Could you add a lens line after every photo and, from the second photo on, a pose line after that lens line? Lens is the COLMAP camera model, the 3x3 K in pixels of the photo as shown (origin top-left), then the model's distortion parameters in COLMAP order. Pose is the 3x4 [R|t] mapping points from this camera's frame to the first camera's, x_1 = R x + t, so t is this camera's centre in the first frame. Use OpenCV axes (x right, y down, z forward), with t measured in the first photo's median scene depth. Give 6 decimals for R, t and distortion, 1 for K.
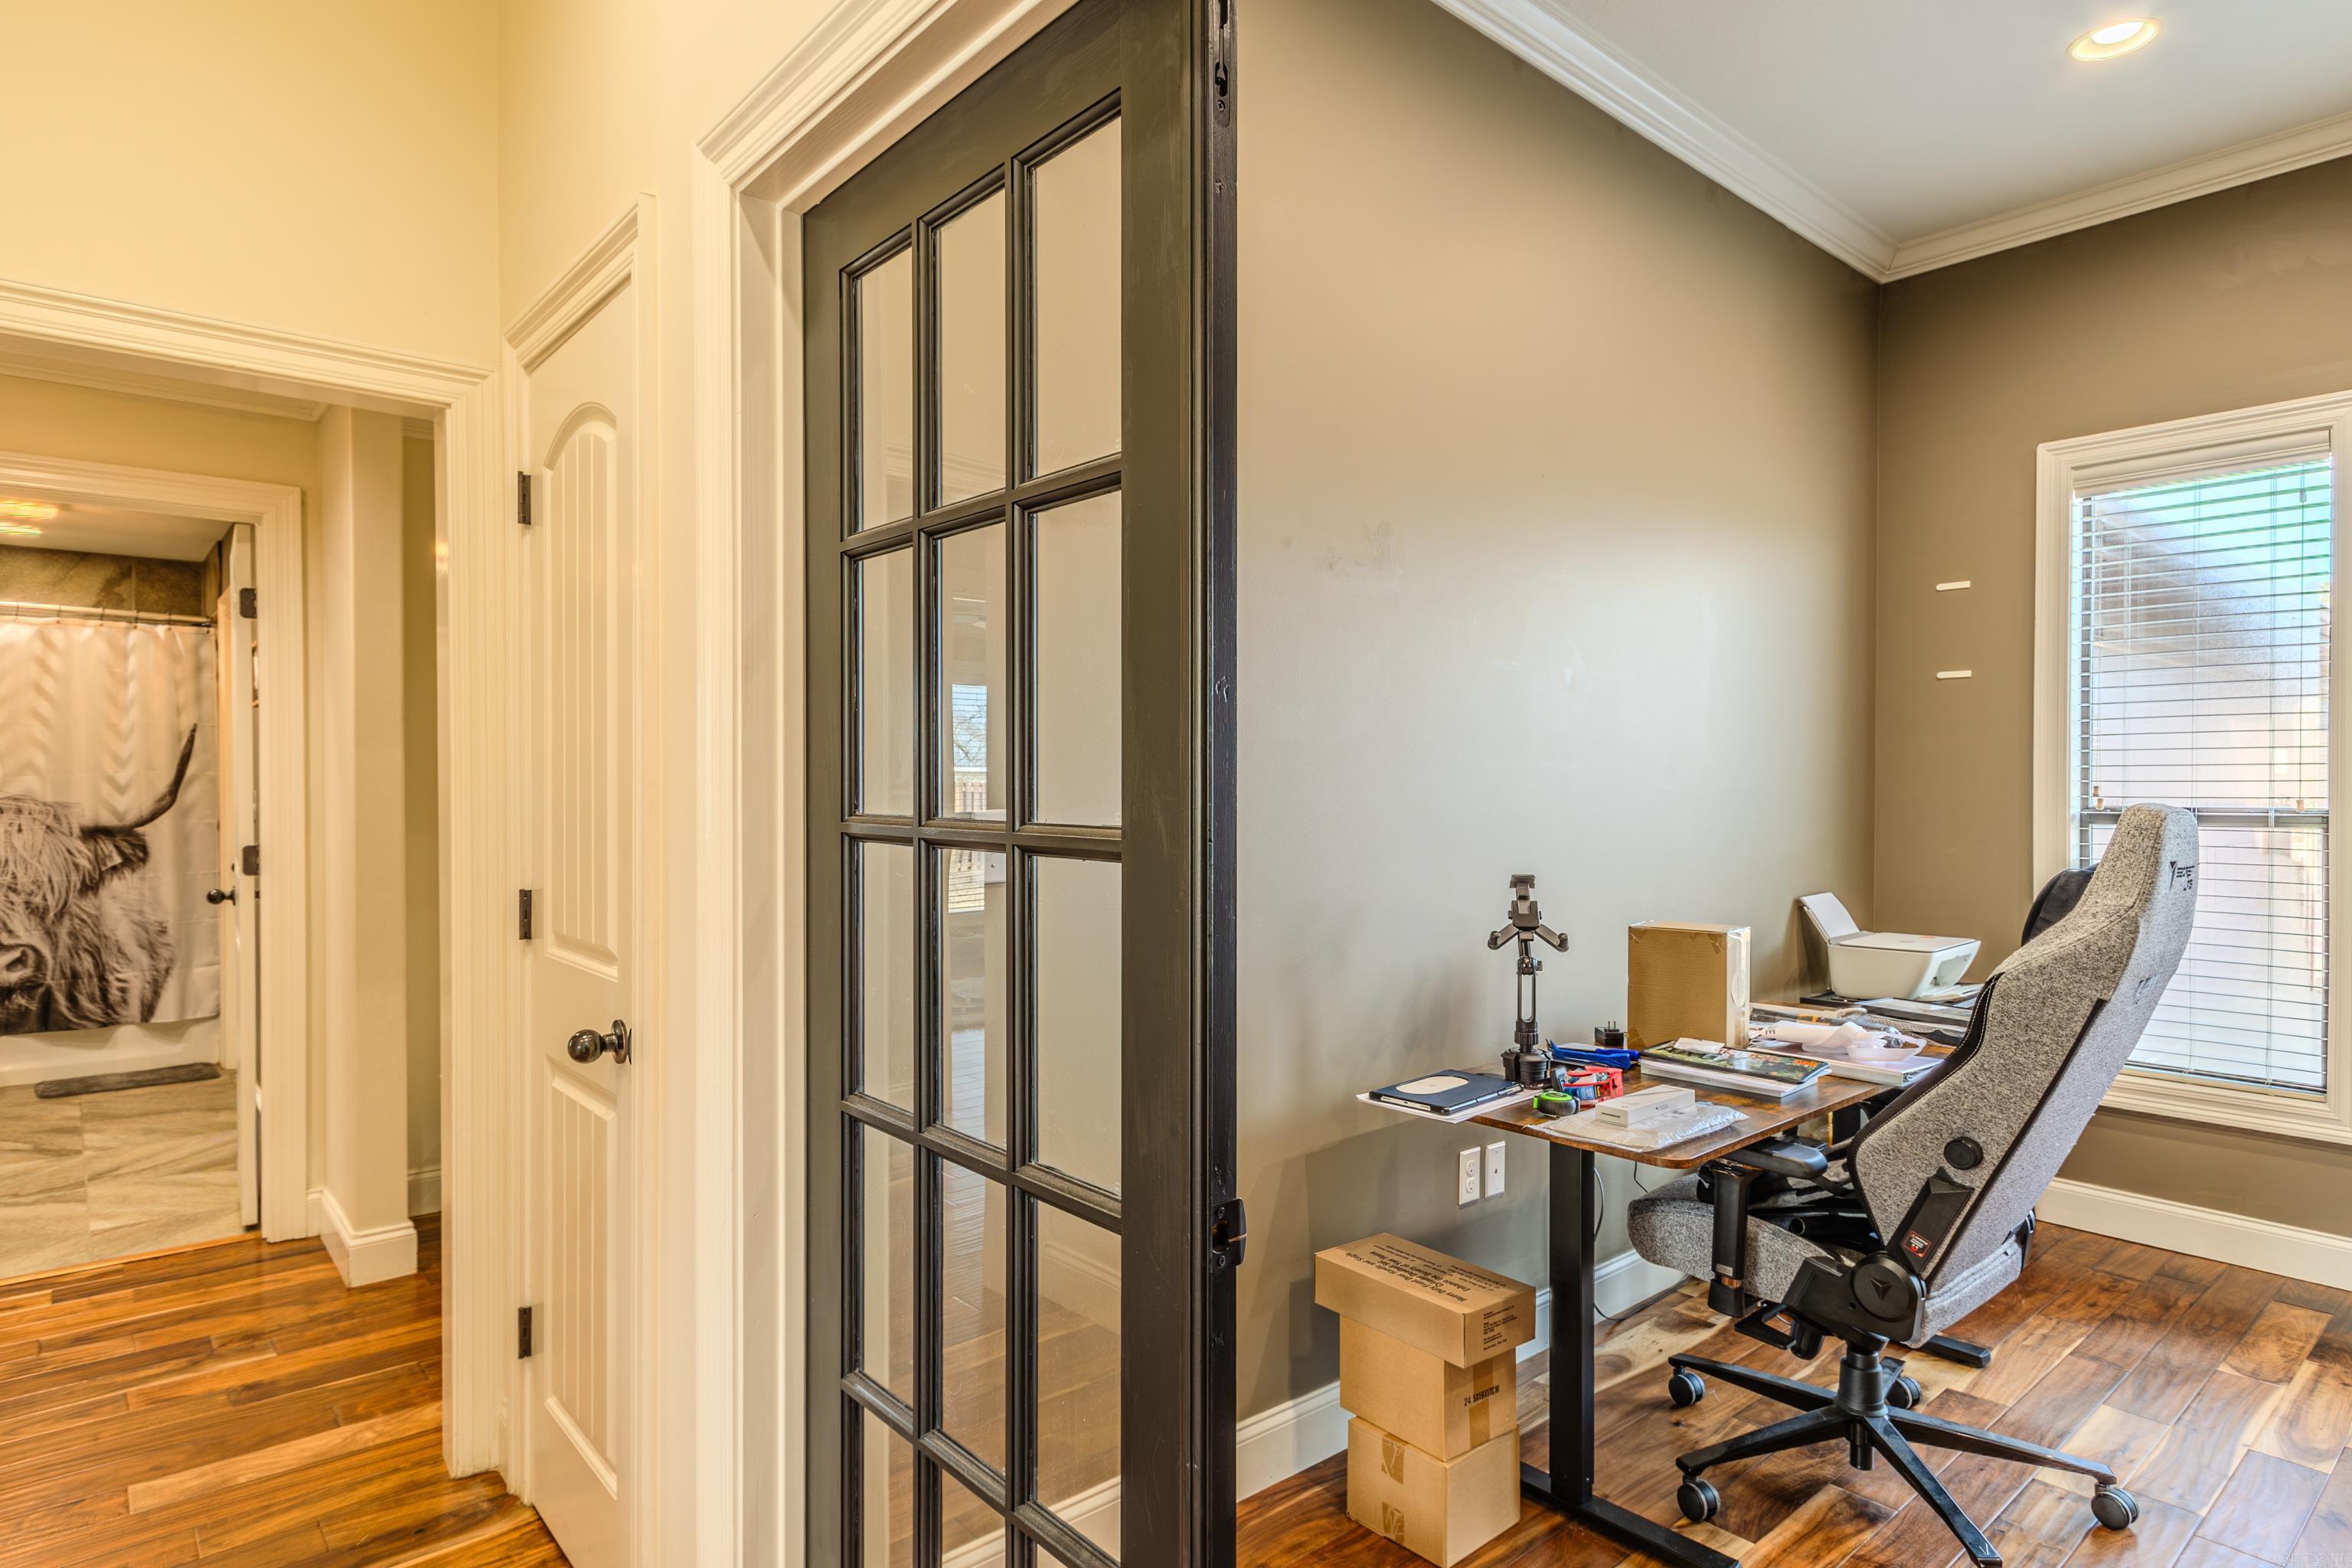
lens RADIAL K [[1293.6, 0, 1176.8], [0, 1293.6, 791.7], [0, 0, 1]] dist [0.005320, -0.001636]
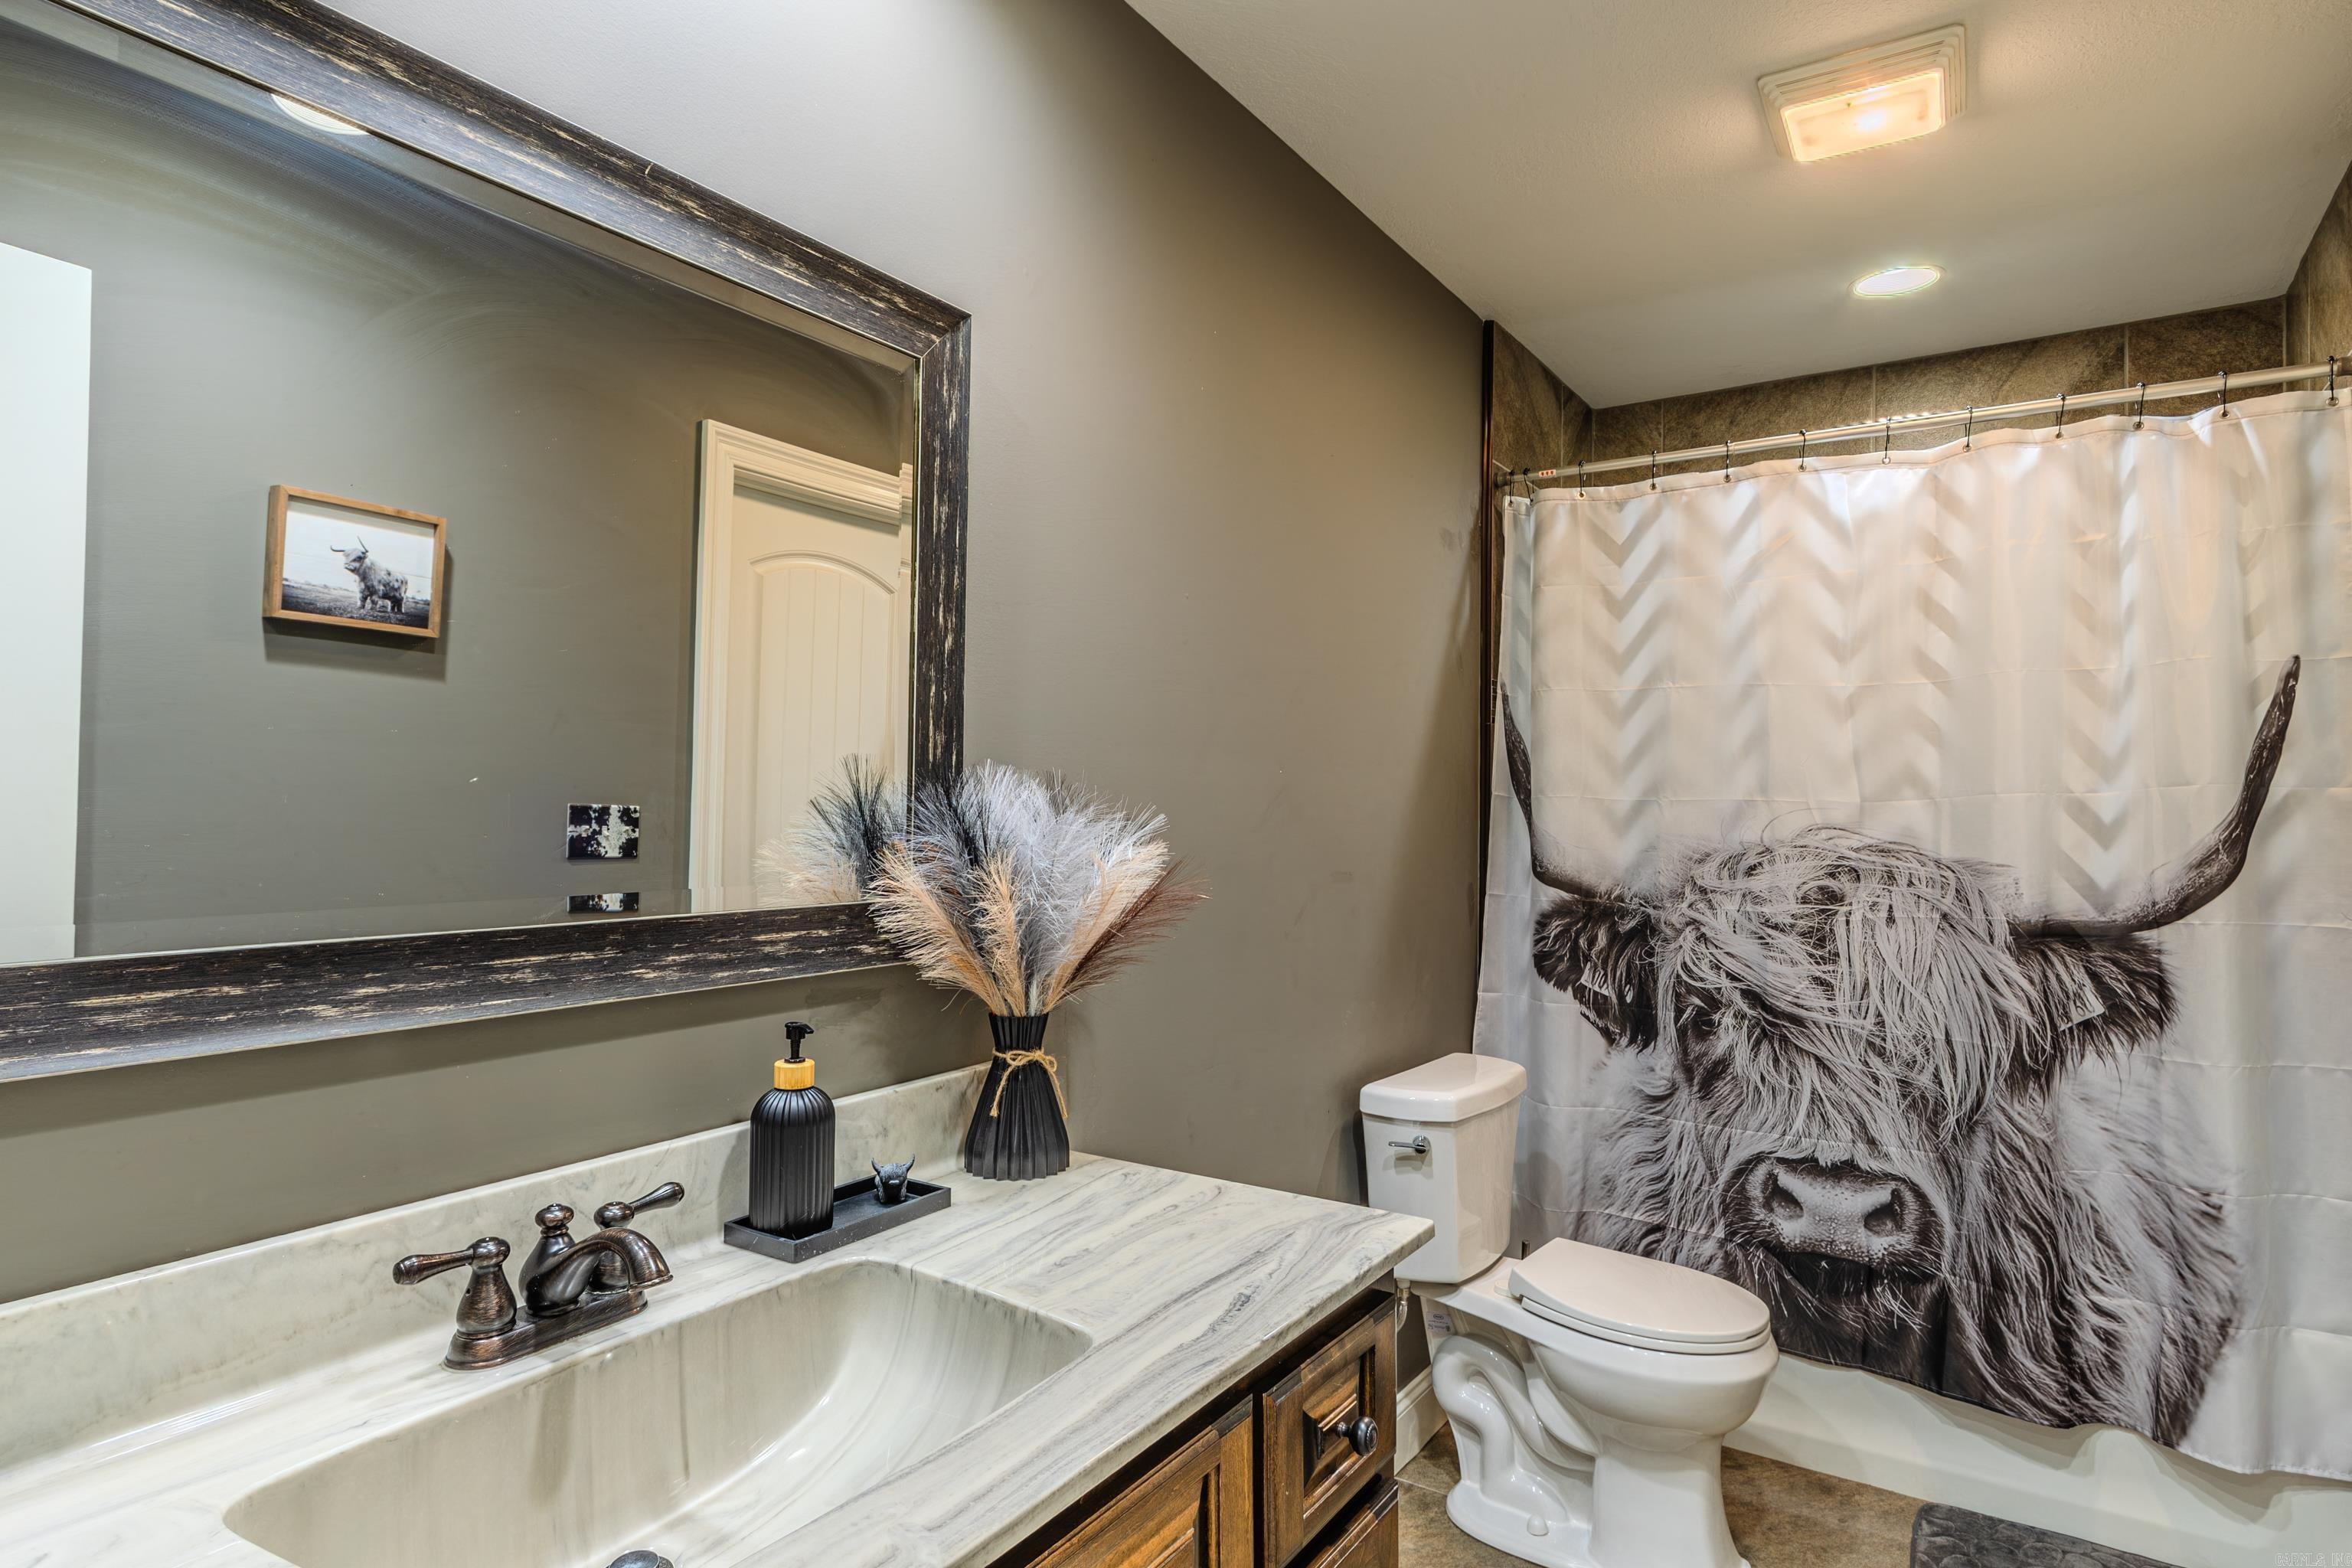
lens RADIAL K [[1293.6, 0, 1178.0], [0, 1293.6, 789.8], [0, 0, 1]] dist [0.005320, -0.001636]
pose [[0.271182, -0.009980, -0.962476, -0.509521], [-0.010020, 0.999863, -0.013191, -0.007065], [0.962476, 0.013221, 0.271045, 0.620449]]
